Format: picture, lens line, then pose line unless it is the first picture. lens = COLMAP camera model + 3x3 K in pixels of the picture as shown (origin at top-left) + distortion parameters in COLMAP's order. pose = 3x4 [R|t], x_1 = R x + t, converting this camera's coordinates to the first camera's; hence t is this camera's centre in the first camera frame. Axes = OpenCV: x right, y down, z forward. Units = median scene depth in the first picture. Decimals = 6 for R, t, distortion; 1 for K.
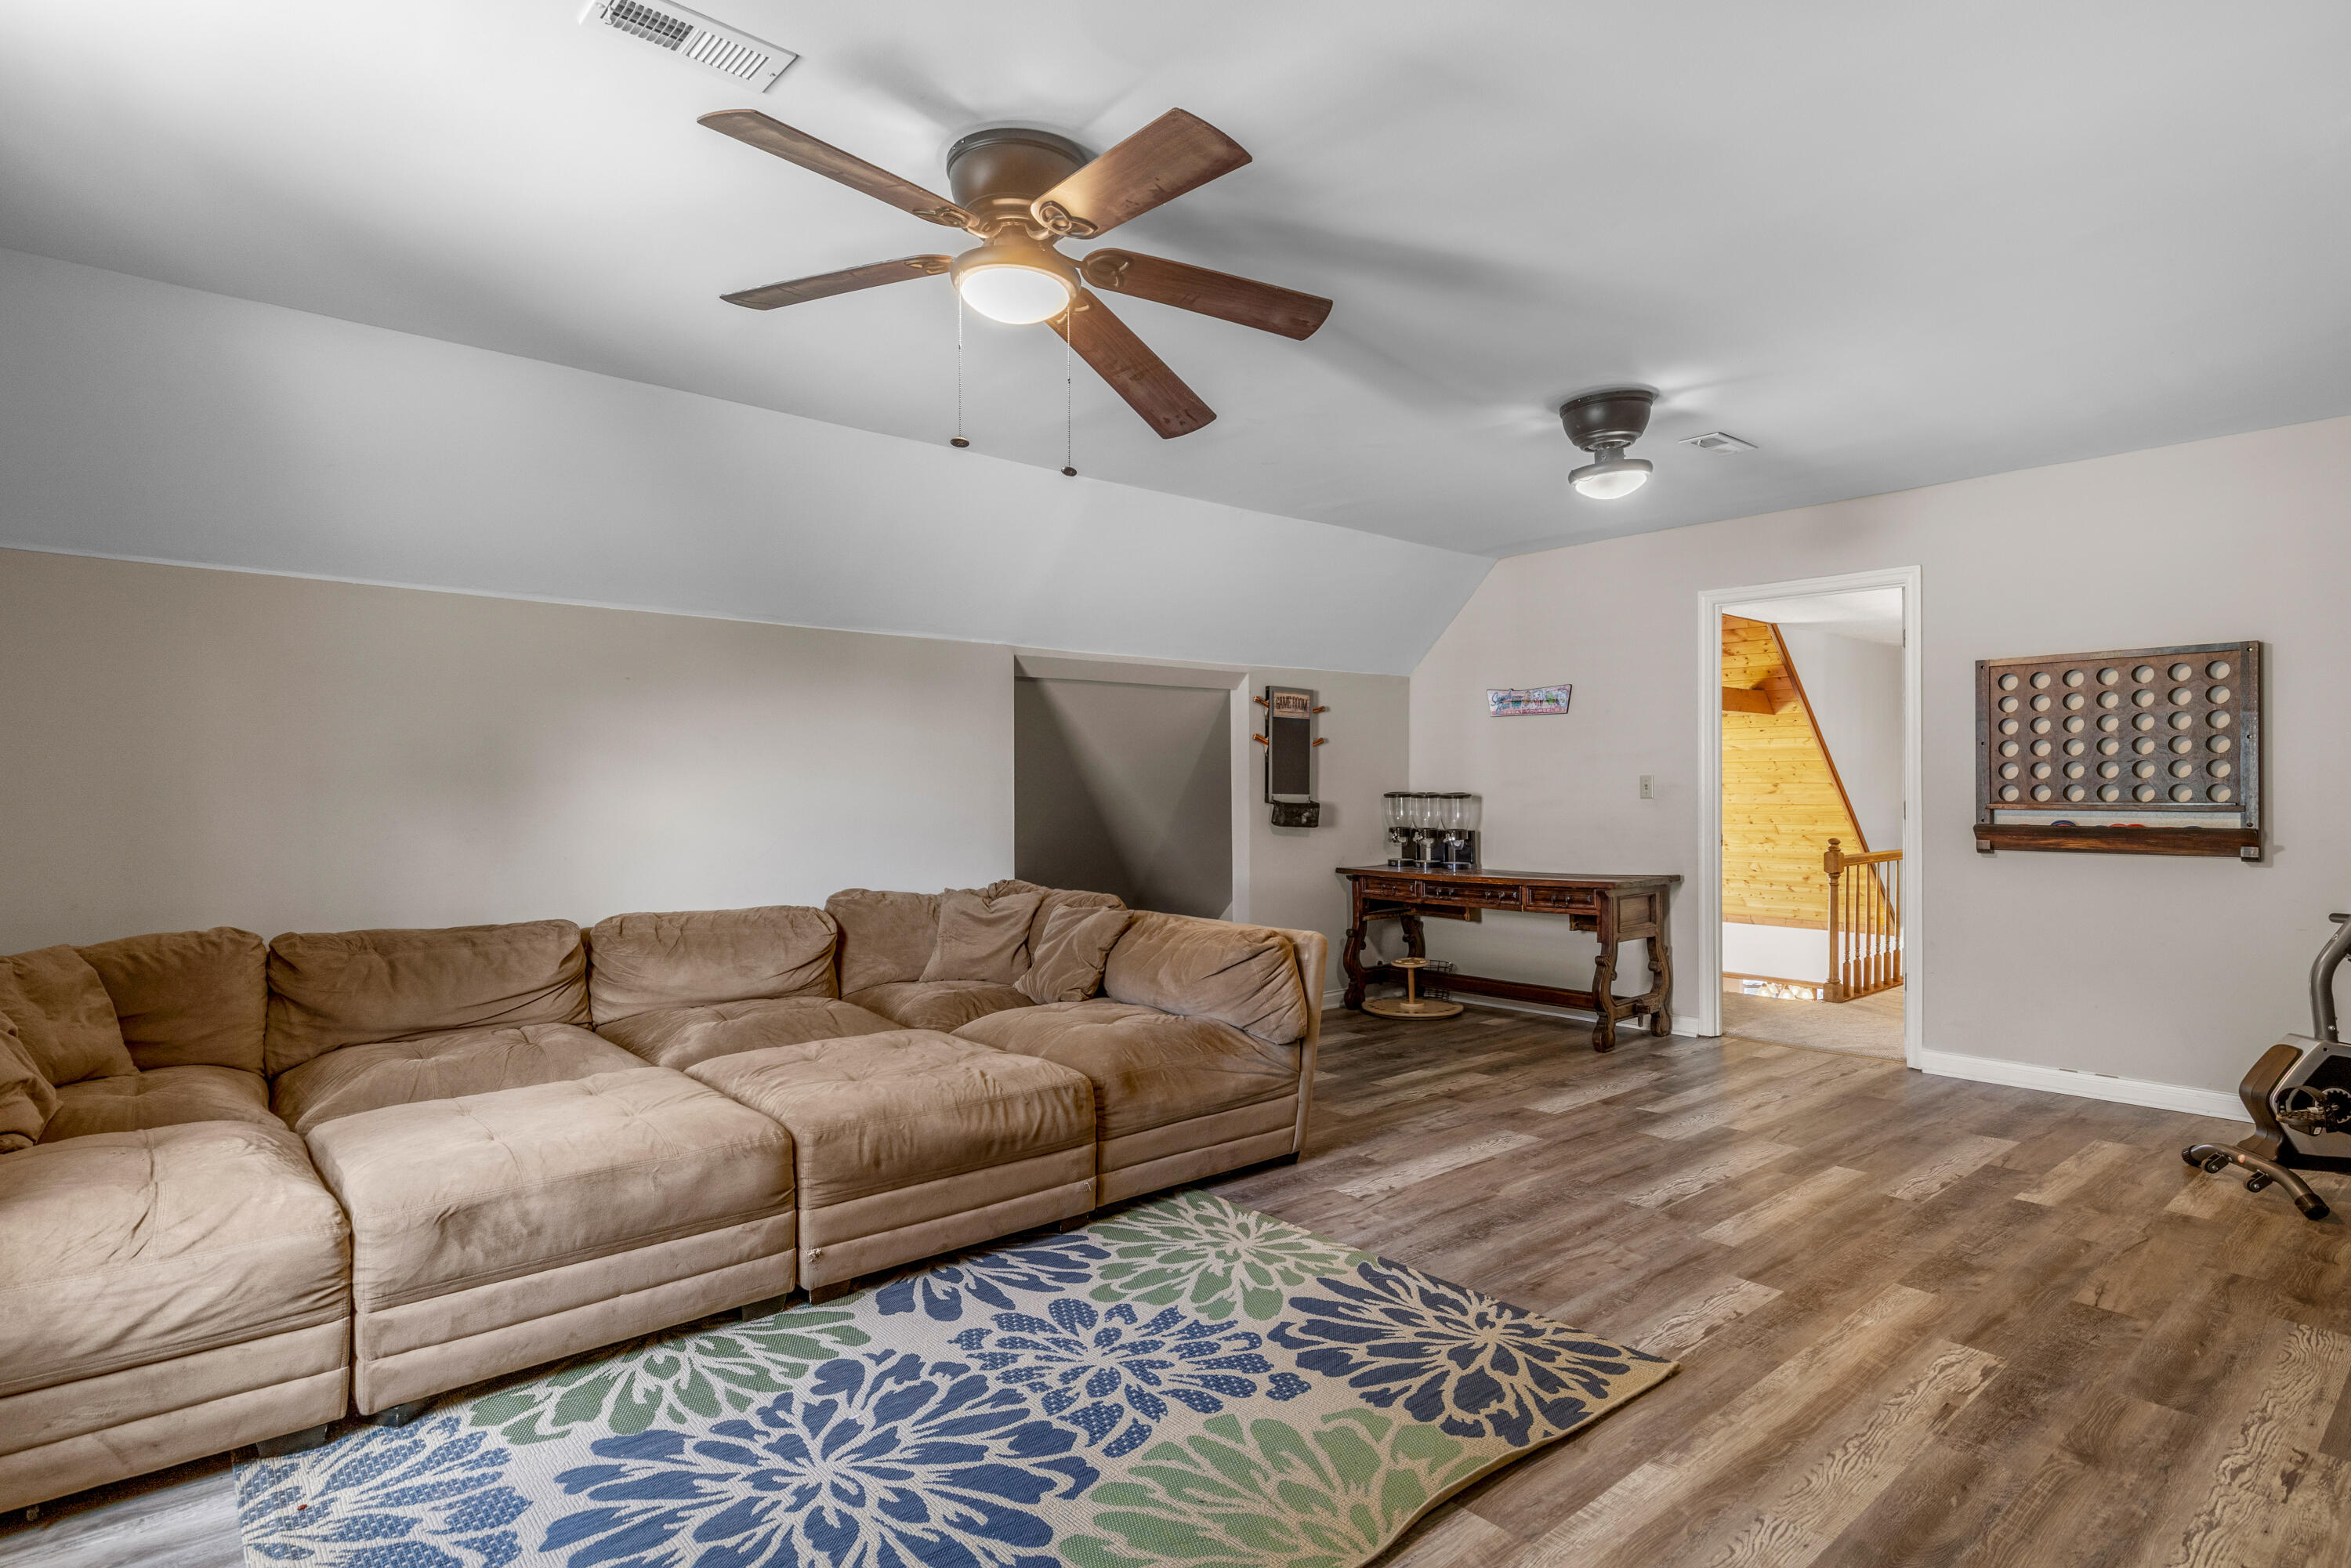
lens RADIAL K [[1268.9, 0, 1165.1], [0, 1268.9, 787.4], [0, 0, 1]] dist [0.012558, -0.003545]
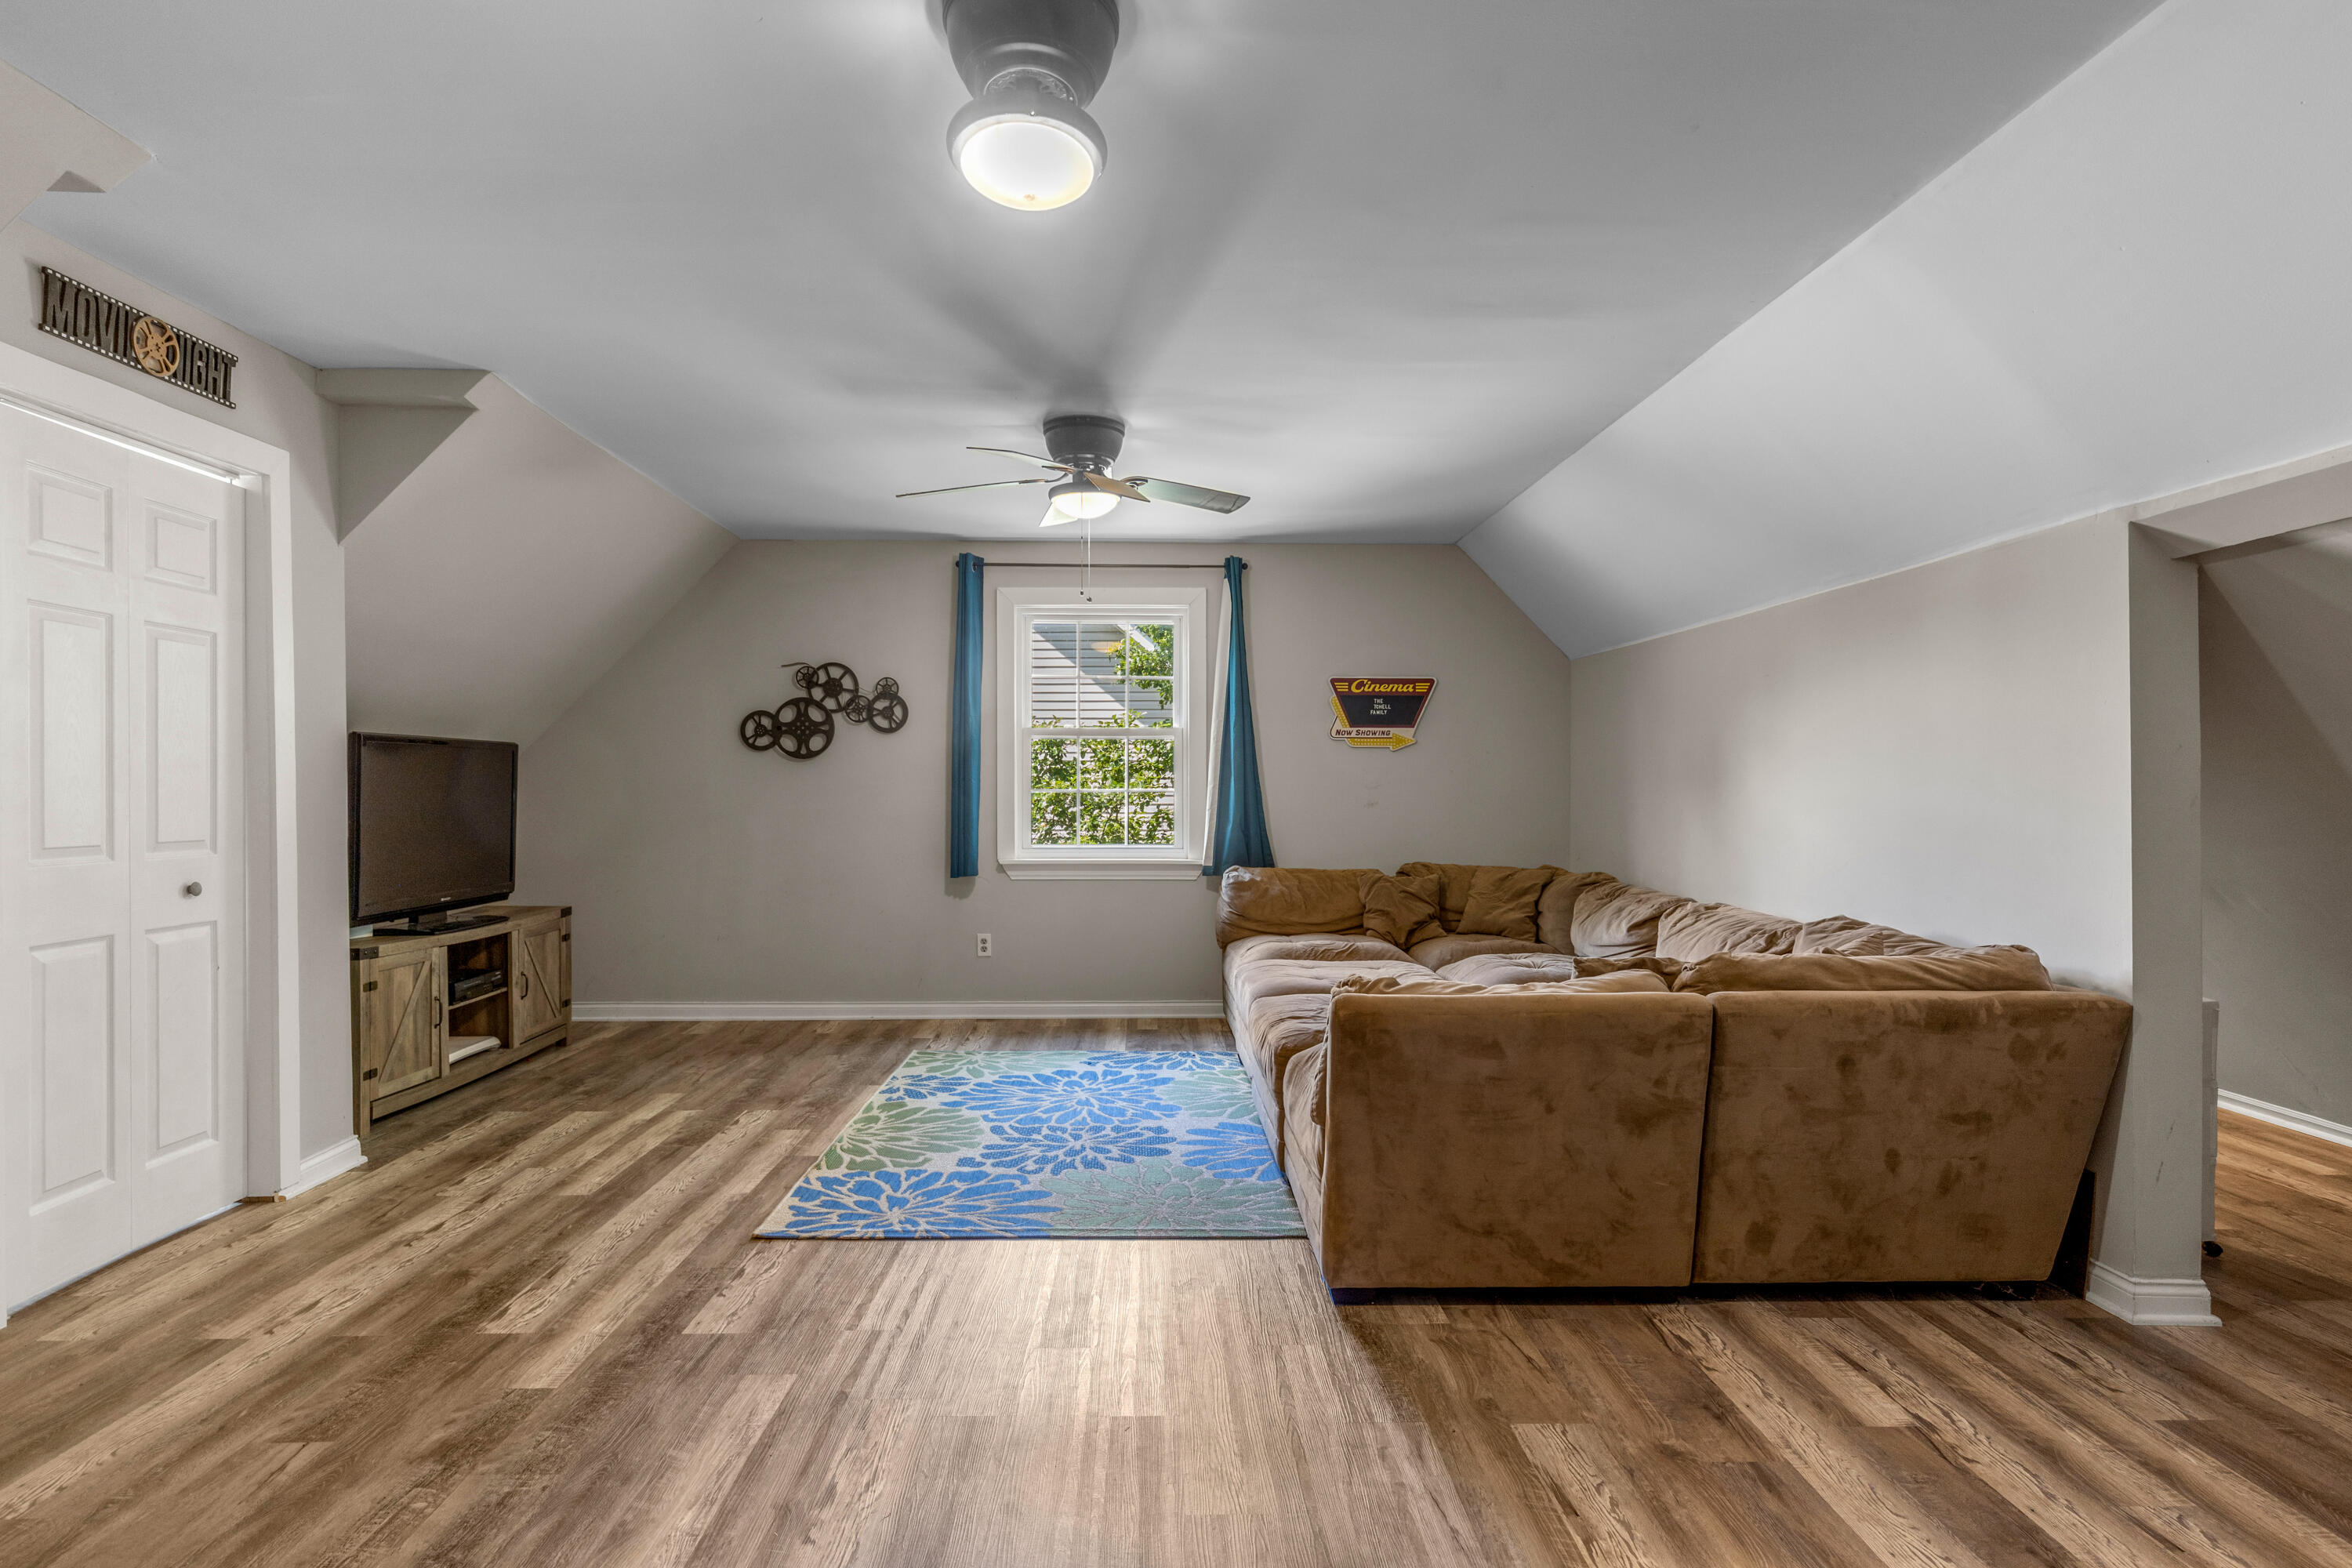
lens RADIAL K [[1237.9, 0, 1183.5], [0, 1237.9, 795.1], [0, 0, 1]] dist [0.004505, -0.002330]
pose [[-0.642393, 0.005121, -0.766358, 1.024340], [0.004148, 0.999986, 0.003204, 0.001827], [0.766364, -0.001121, -0.642406, 2.025688]]
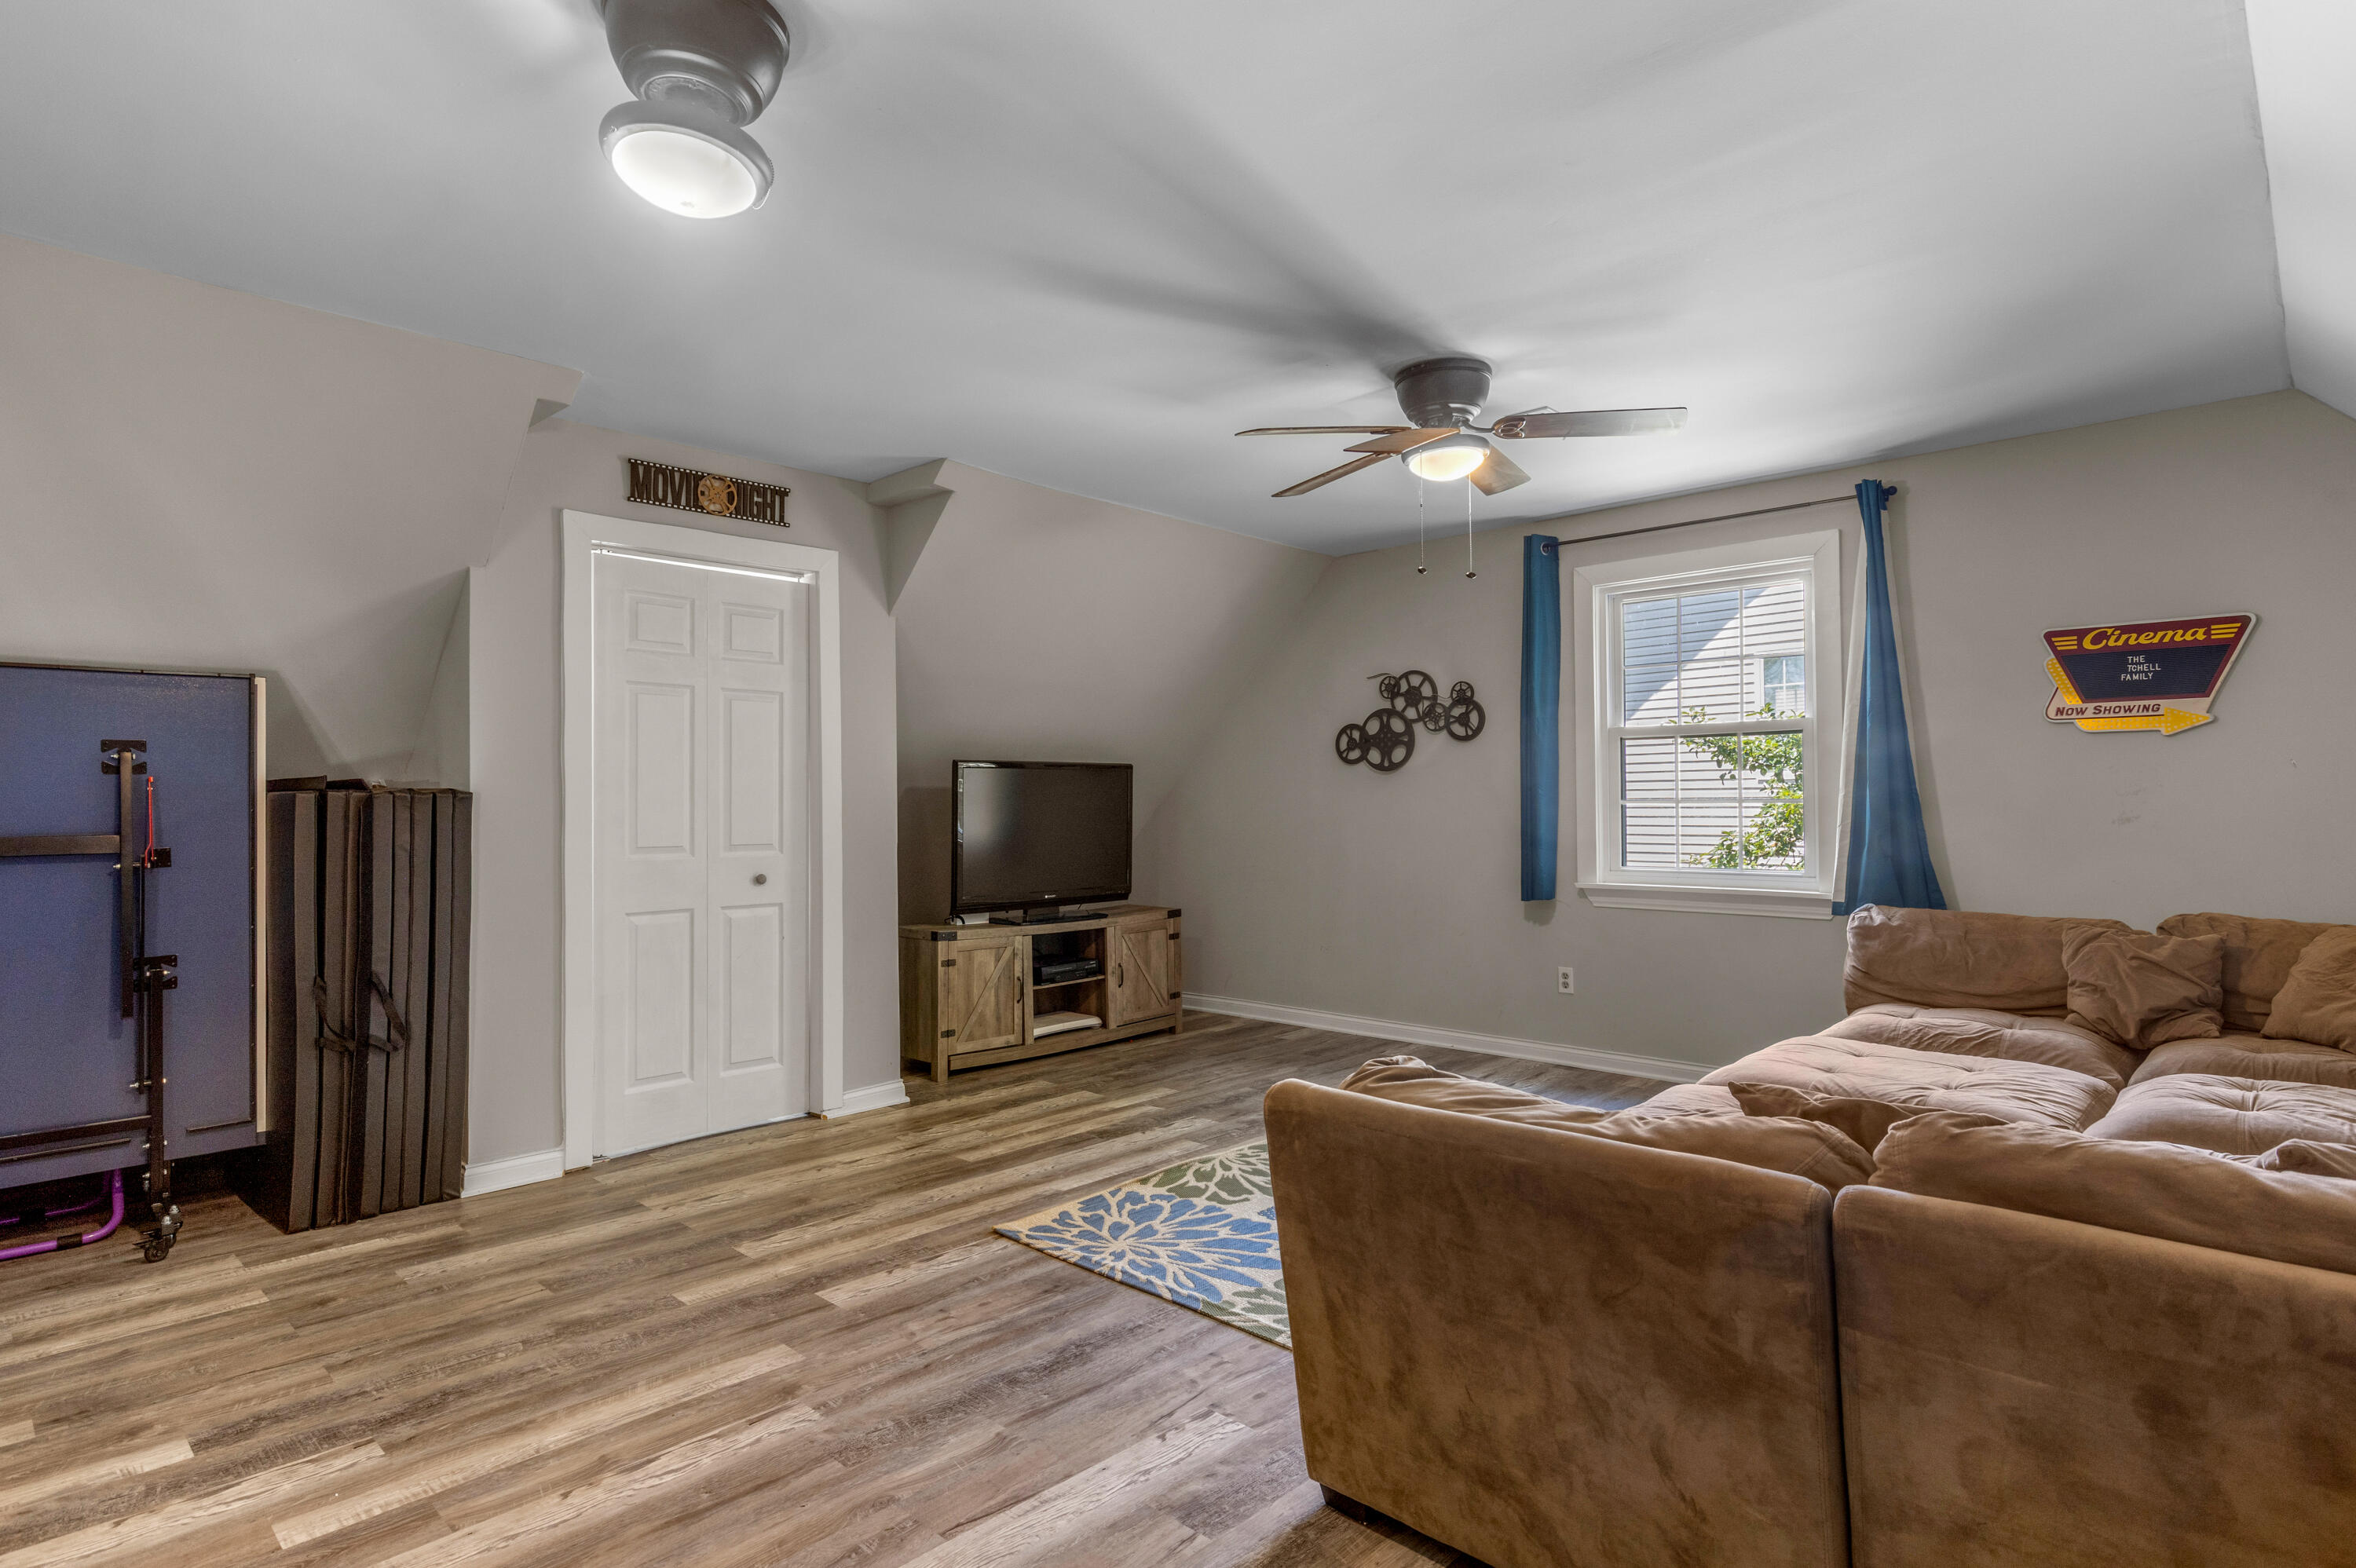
lens RADIAL K [[1239.9, 0, 1152.8], [0, 1239.9, 777.8], [0, 0, 1]] dist [0.004505, -0.002330]
pose [[-0.997087, 0.007318, -0.075916, 0.310244], [0.009301, 0.999624, -0.025795, 0.005348], [0.075699, -0.026426, -0.996780, 2.218139]]
